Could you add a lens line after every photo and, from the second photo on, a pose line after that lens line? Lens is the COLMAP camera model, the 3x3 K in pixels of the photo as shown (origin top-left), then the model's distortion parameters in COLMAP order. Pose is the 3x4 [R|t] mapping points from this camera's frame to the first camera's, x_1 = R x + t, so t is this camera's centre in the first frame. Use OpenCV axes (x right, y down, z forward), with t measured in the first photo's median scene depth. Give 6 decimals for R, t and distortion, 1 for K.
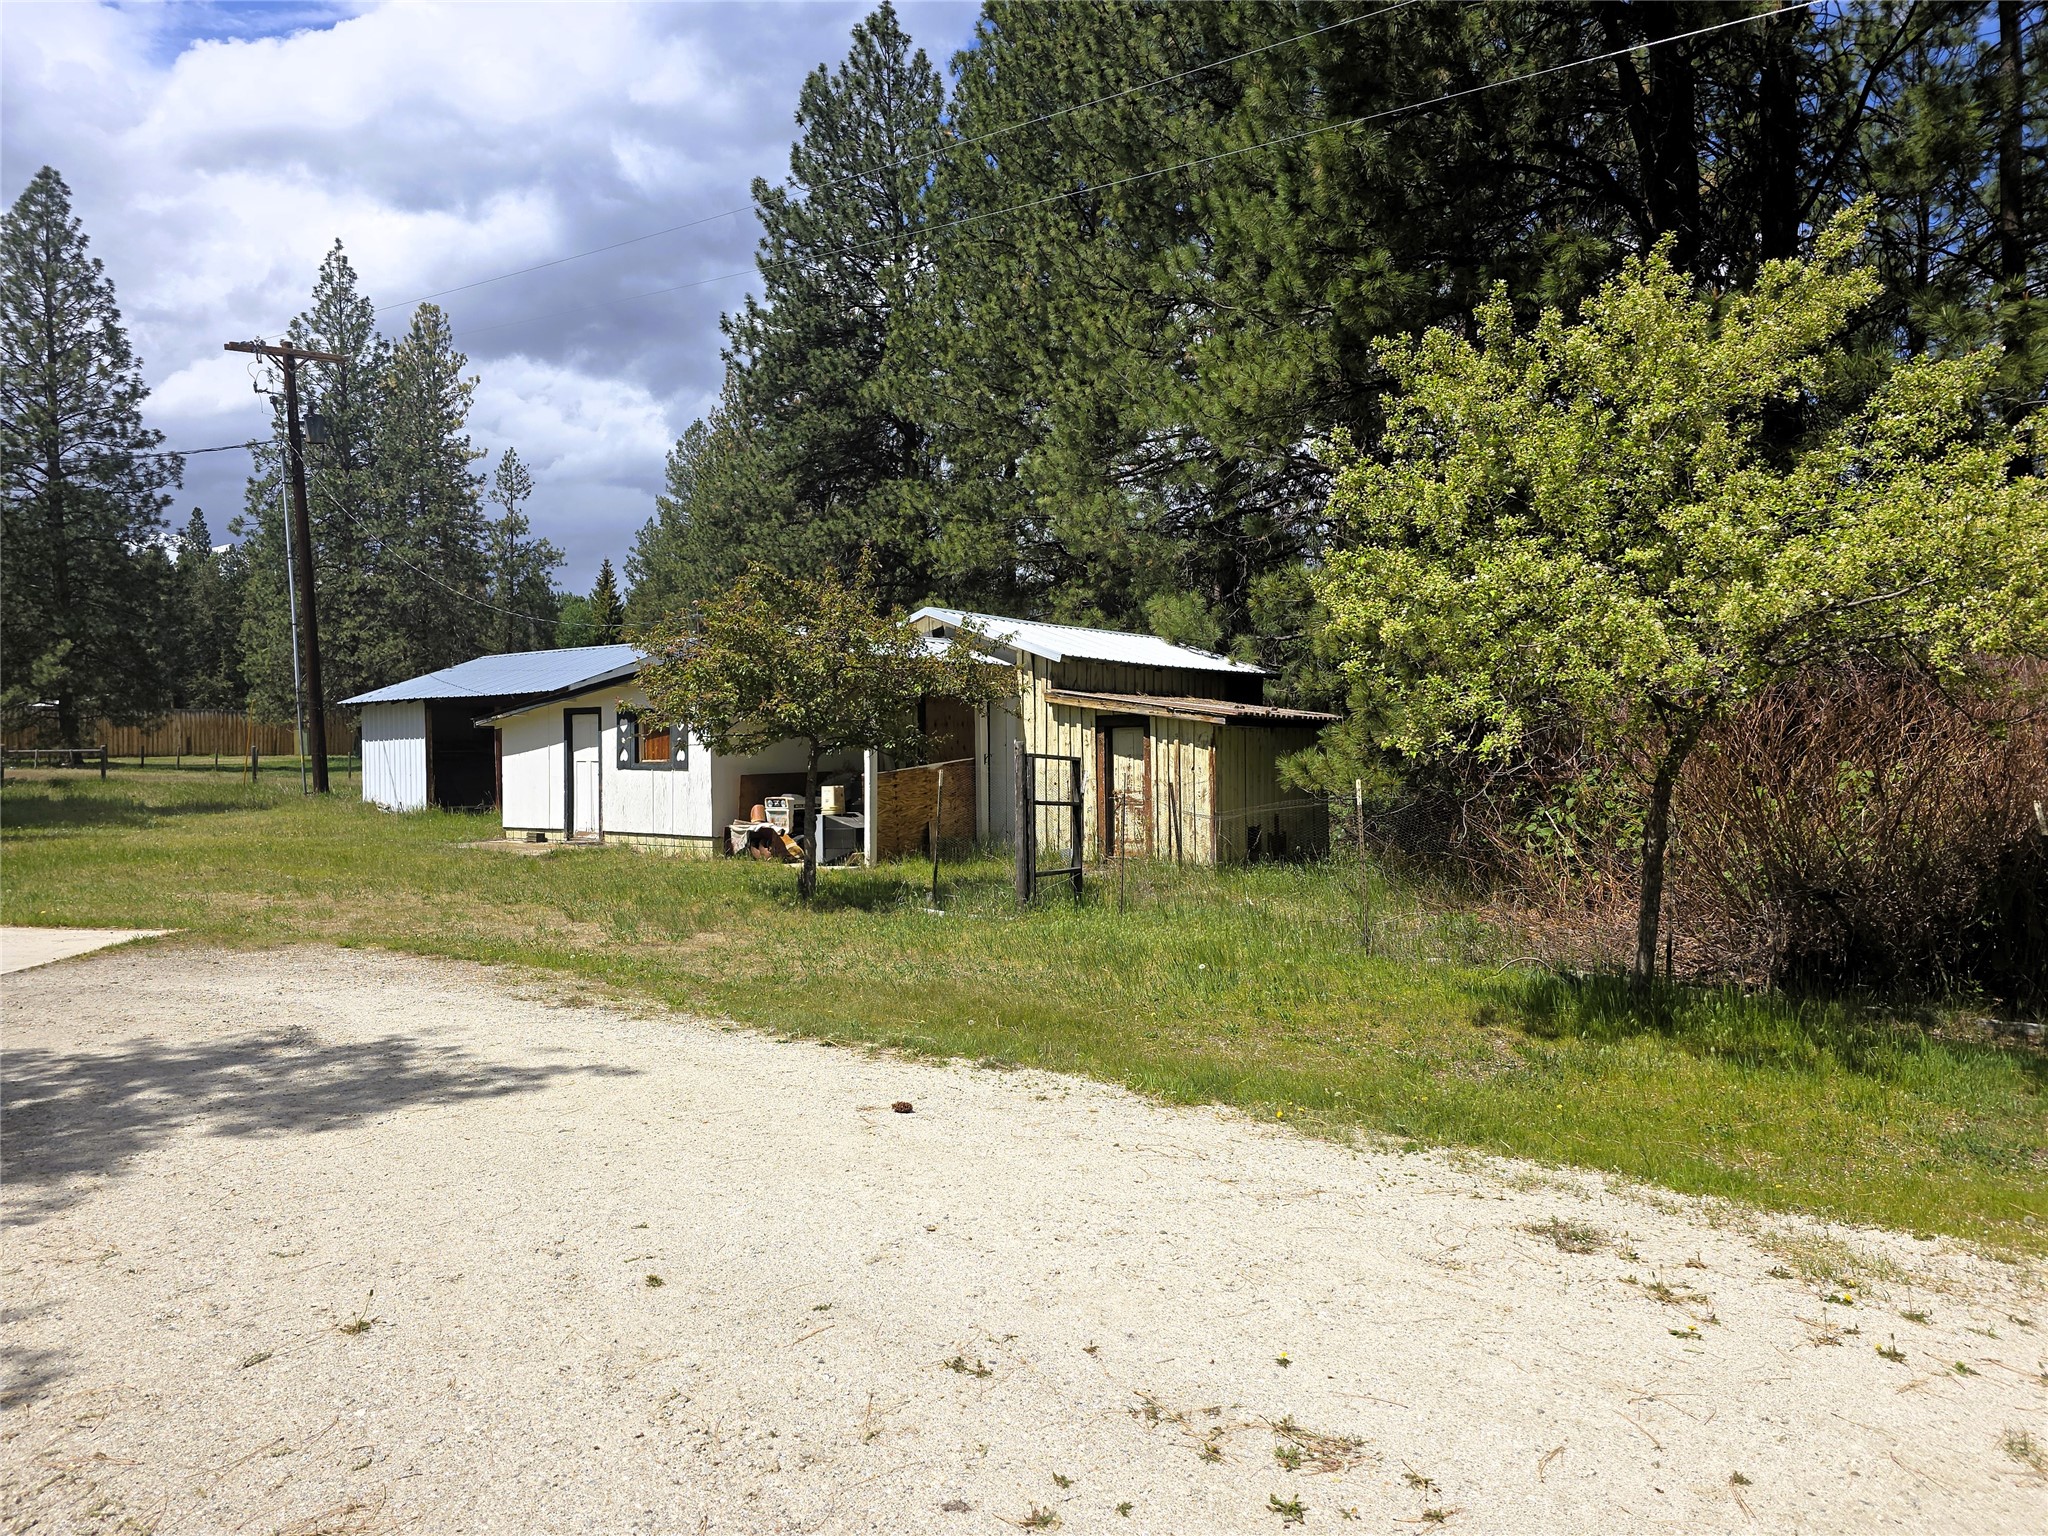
lens RADIAL K [[1321.3, 0, 1024.0], [0, 1321.3, 768.0], [0, 0, 1]] dist [-0.055923, -0.003098]
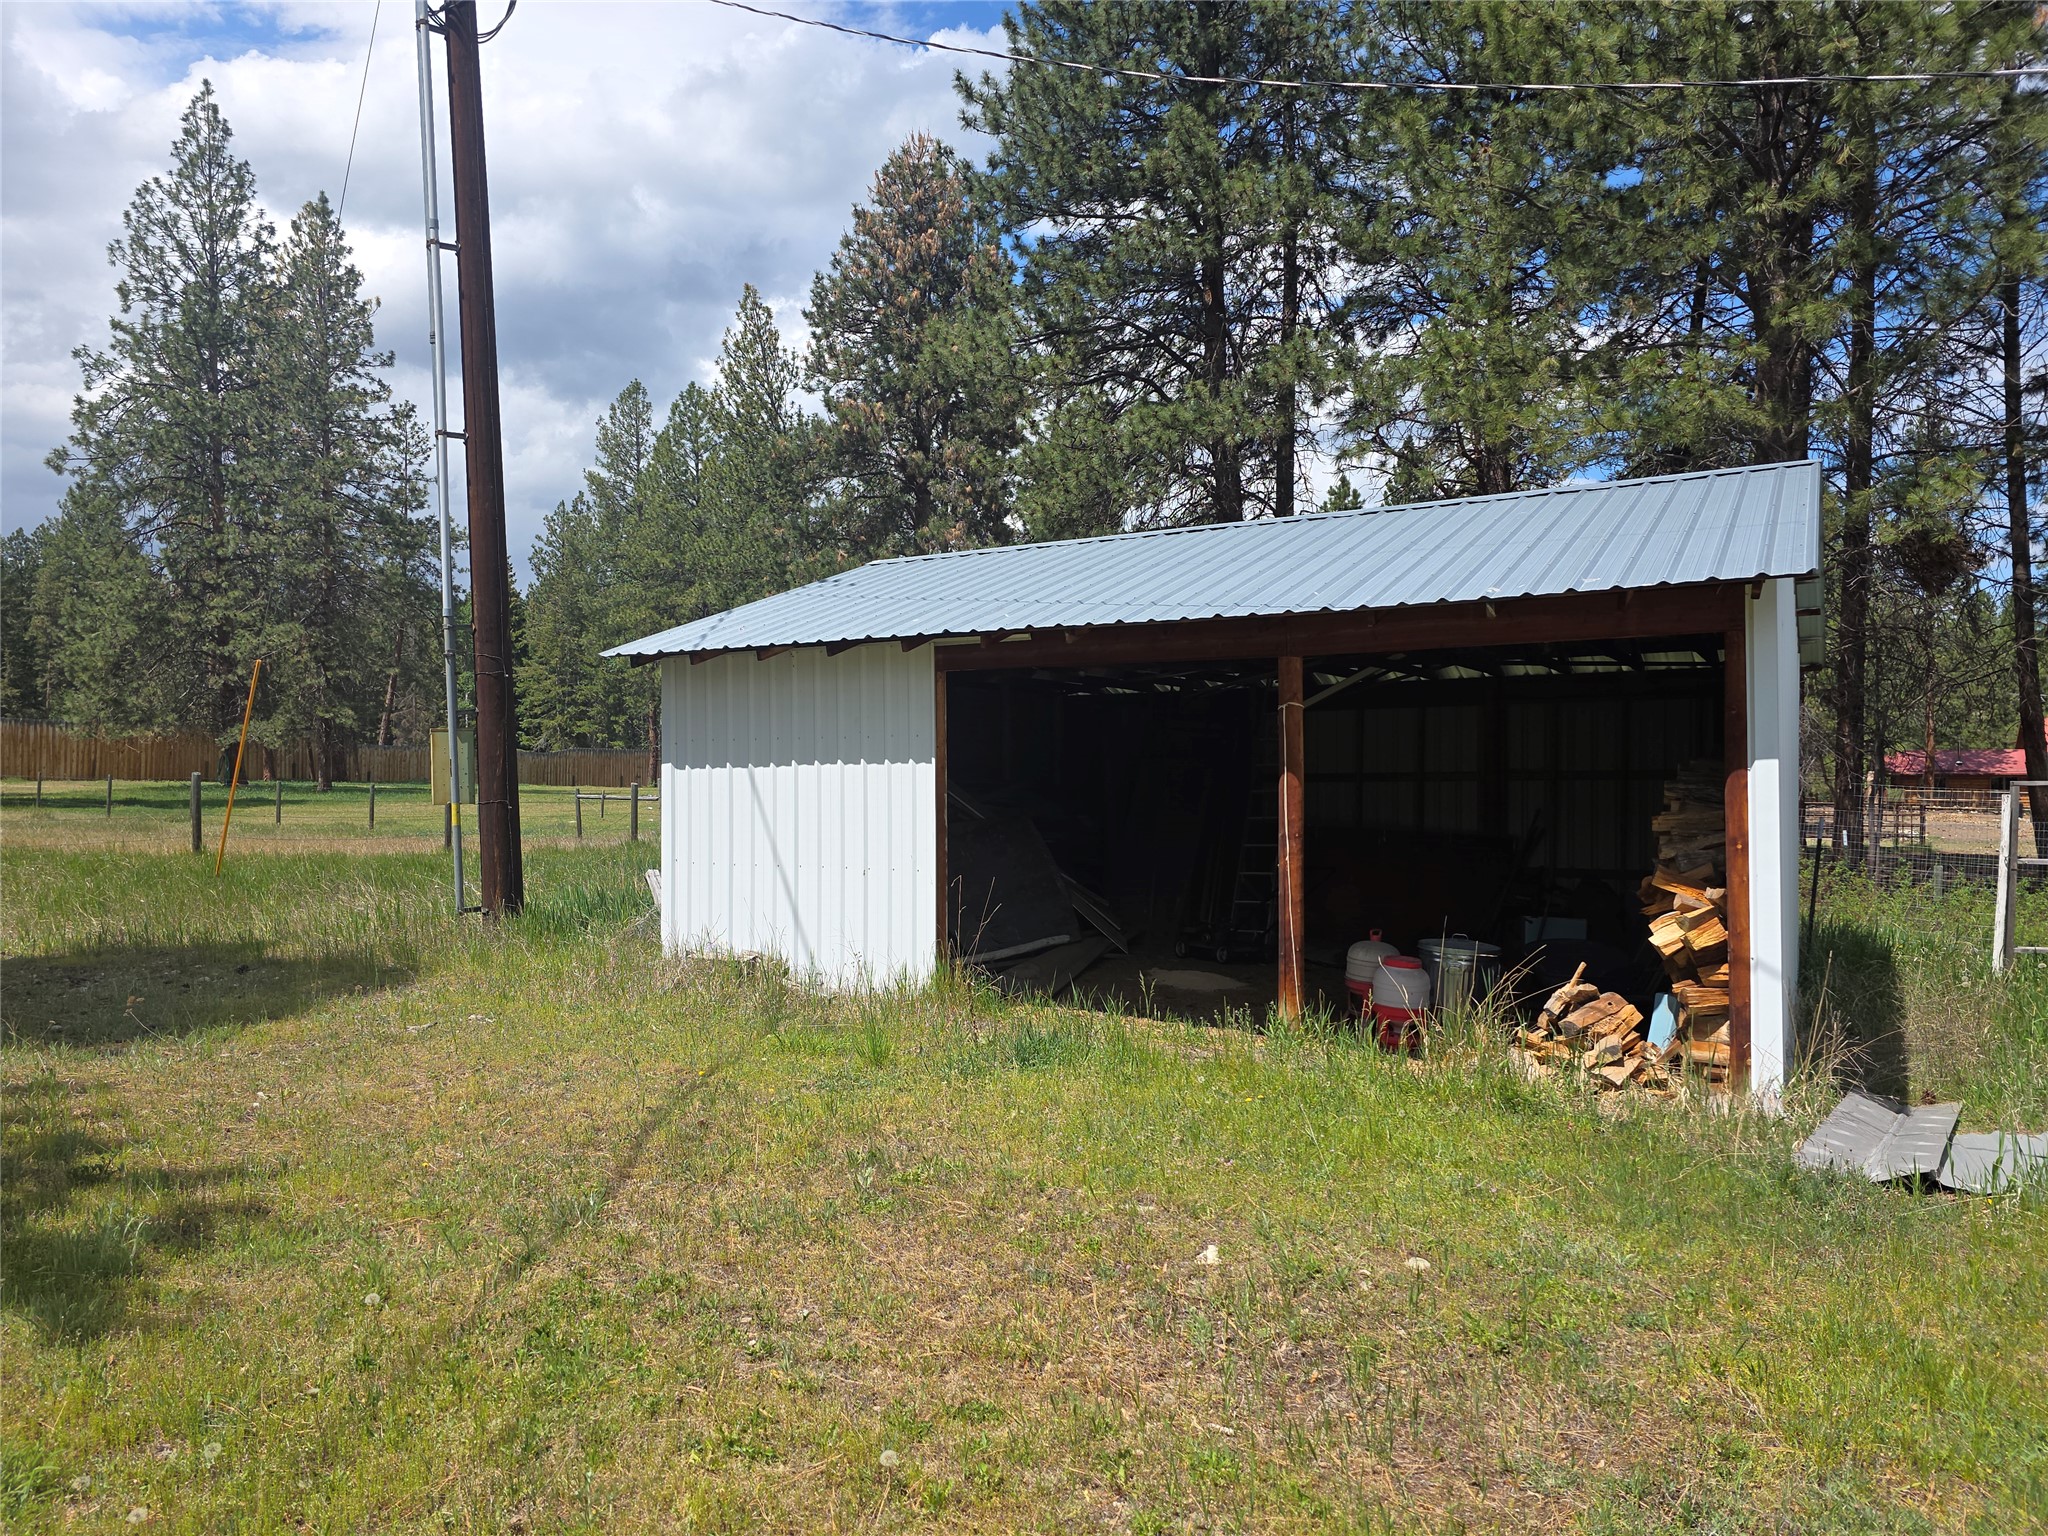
lens RADIAL K [[1392.4, 0, 1024.0], [0, 1392.4, 768.0], [0, 0, 1]] dist [0.062049, -0.094291]
pose [[0.996971, 0.007690, 0.077396, -0.125386], [-0.006103, 0.999767, -0.020721, -0.003097], [-0.077537, 0.020186, 0.996785, 0.173262]]
